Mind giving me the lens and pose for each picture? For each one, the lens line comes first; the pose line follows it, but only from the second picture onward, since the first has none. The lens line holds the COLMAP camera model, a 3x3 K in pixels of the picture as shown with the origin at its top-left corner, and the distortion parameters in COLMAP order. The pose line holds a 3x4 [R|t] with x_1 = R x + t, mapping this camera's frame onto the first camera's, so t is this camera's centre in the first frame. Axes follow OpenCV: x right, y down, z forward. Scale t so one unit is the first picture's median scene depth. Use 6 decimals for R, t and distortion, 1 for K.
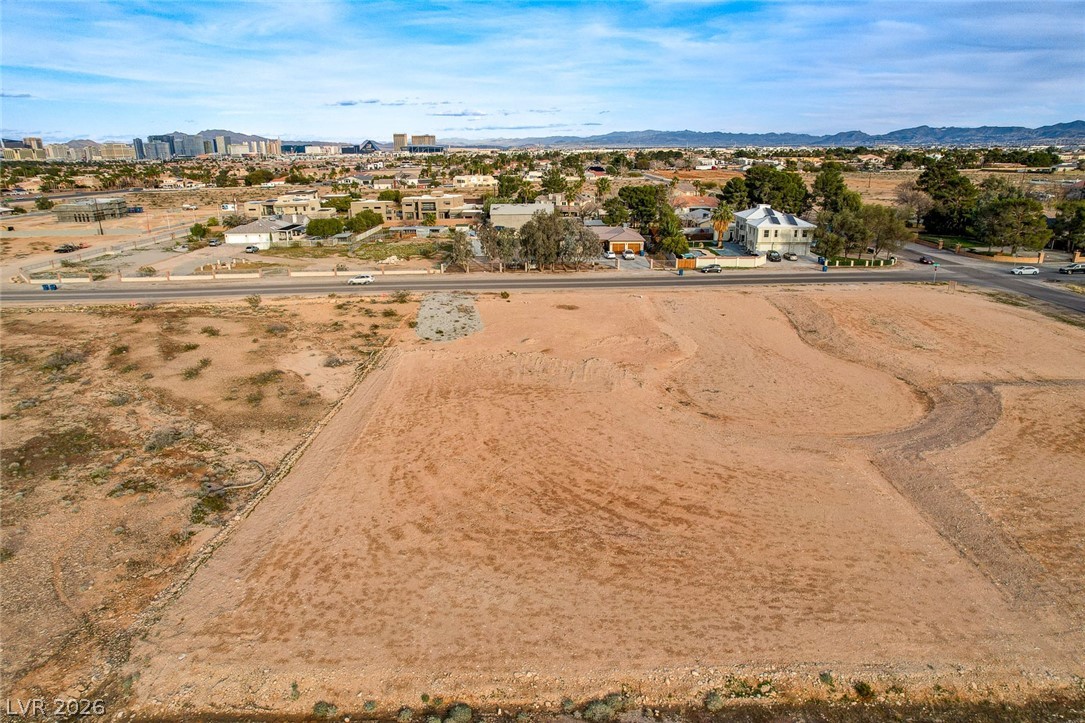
lens RADIAL K [[689.5, 0, 543.6], [0, 689.5, 376.2], [0, 0, 1]] dist [-0.072168, 0.060455]
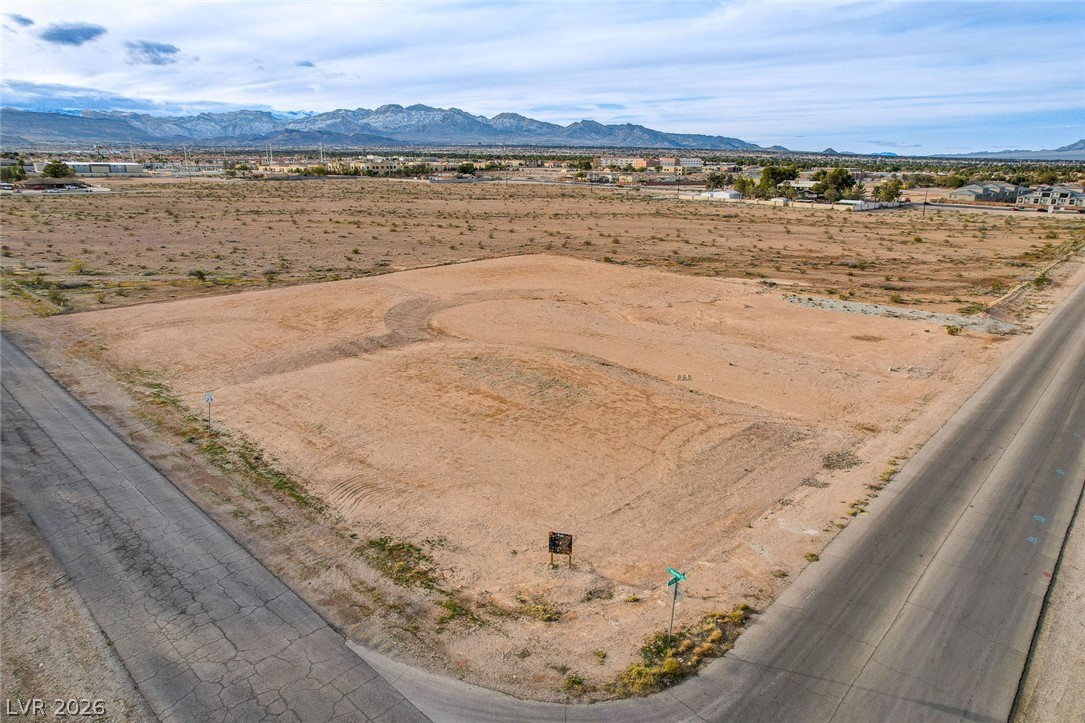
lens RADIAL K [[692.0, 0, 543.5], [0, 692.0, 366.6], [0, 0, 1]] dist [-0.074878, 0.064920]
pose [[-0.681326, 0.220222, -0.698066, 0.629840], [-0.236324, 0.836419, 0.494525, -0.278318], [0.692781, 0.501903, -0.517830, 0.863359]]
